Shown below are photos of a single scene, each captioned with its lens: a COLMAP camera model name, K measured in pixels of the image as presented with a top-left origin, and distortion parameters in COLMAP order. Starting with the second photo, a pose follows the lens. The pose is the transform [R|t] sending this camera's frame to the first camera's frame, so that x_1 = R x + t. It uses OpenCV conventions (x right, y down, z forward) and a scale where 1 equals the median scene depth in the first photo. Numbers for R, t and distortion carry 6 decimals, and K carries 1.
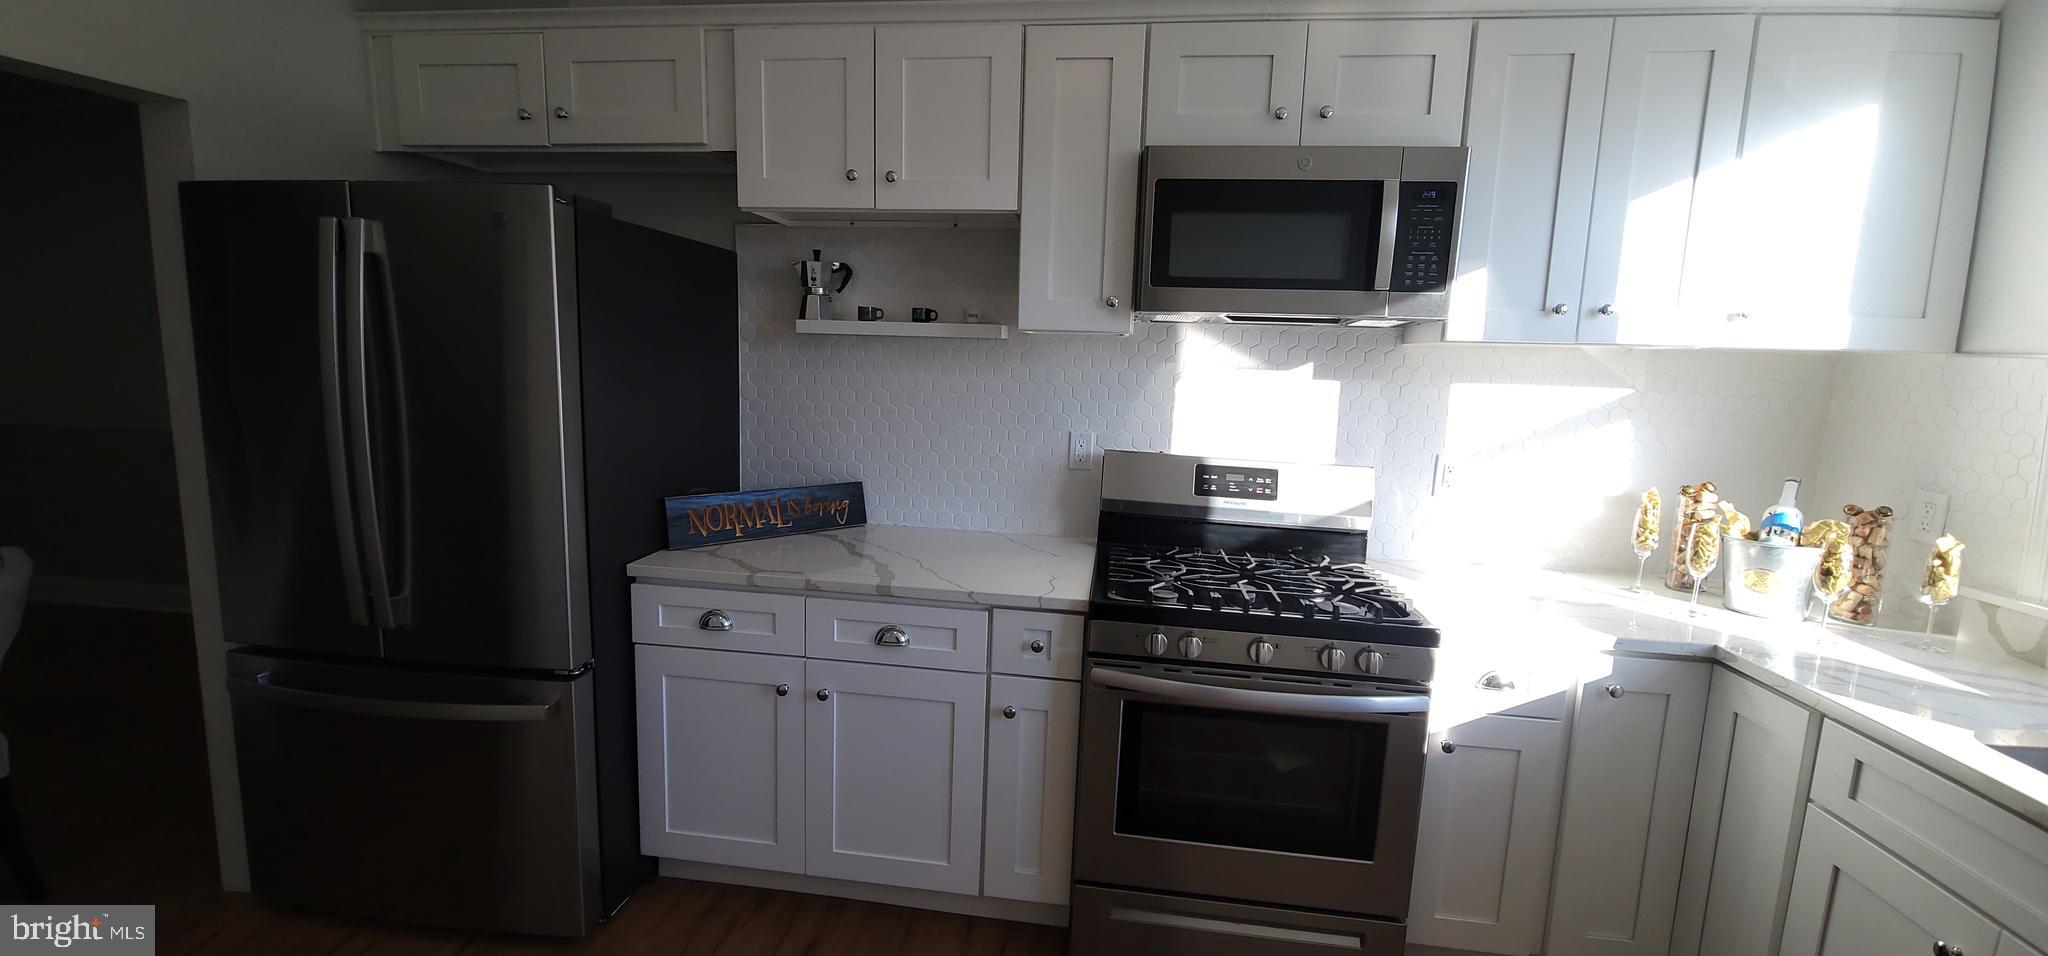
lens RADIAL K [[825.1, 0, 1016.4], [0, 825.1, 473.4], [0, 0, 1]] dist [0.001845, -0.006154]
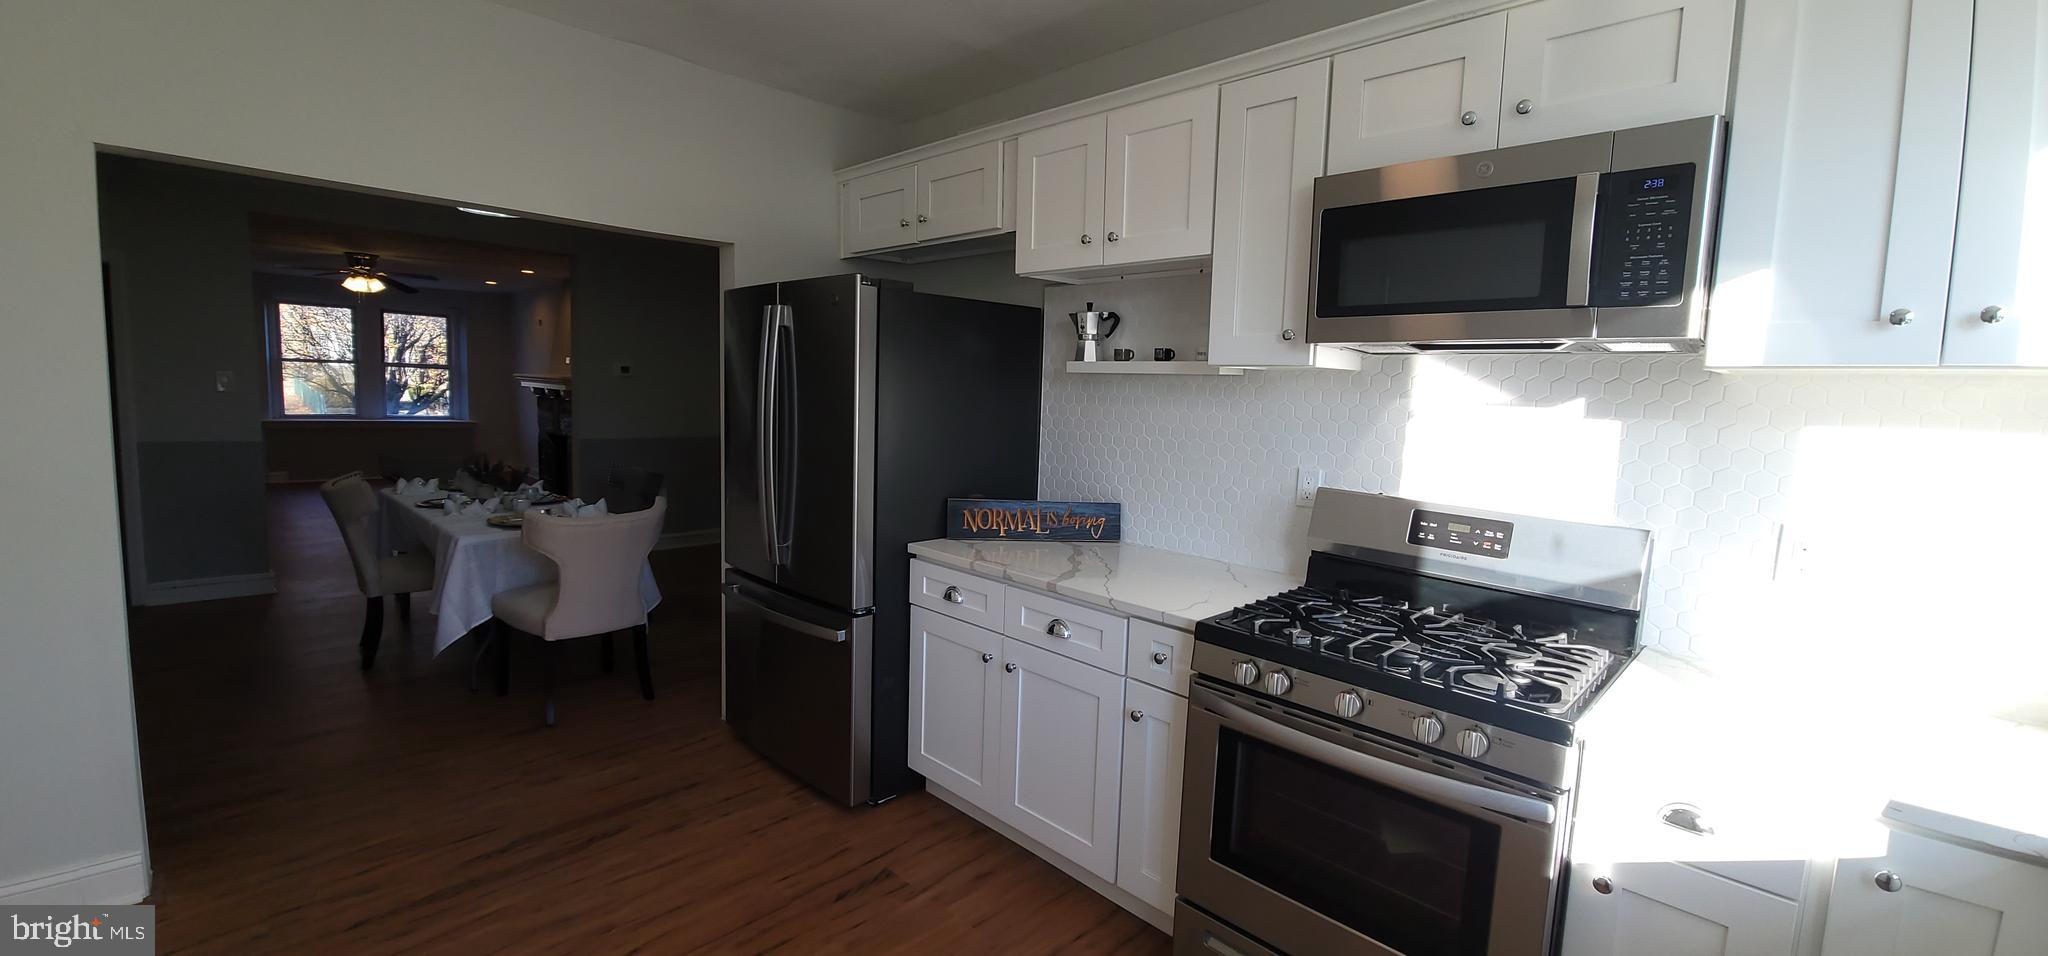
lens RADIAL K [[825.1, 0, 1016.4], [0, 825.1, 473.4], [0, 0, 1]] dist [0.001845, -0.006154]
pose [[0.793412, 0.056013, -0.606102, 0.472377], [-0.090628, 0.995529, -0.026633, 0.015128], [0.601900, 0.076061, 0.794941, 0.020285]]
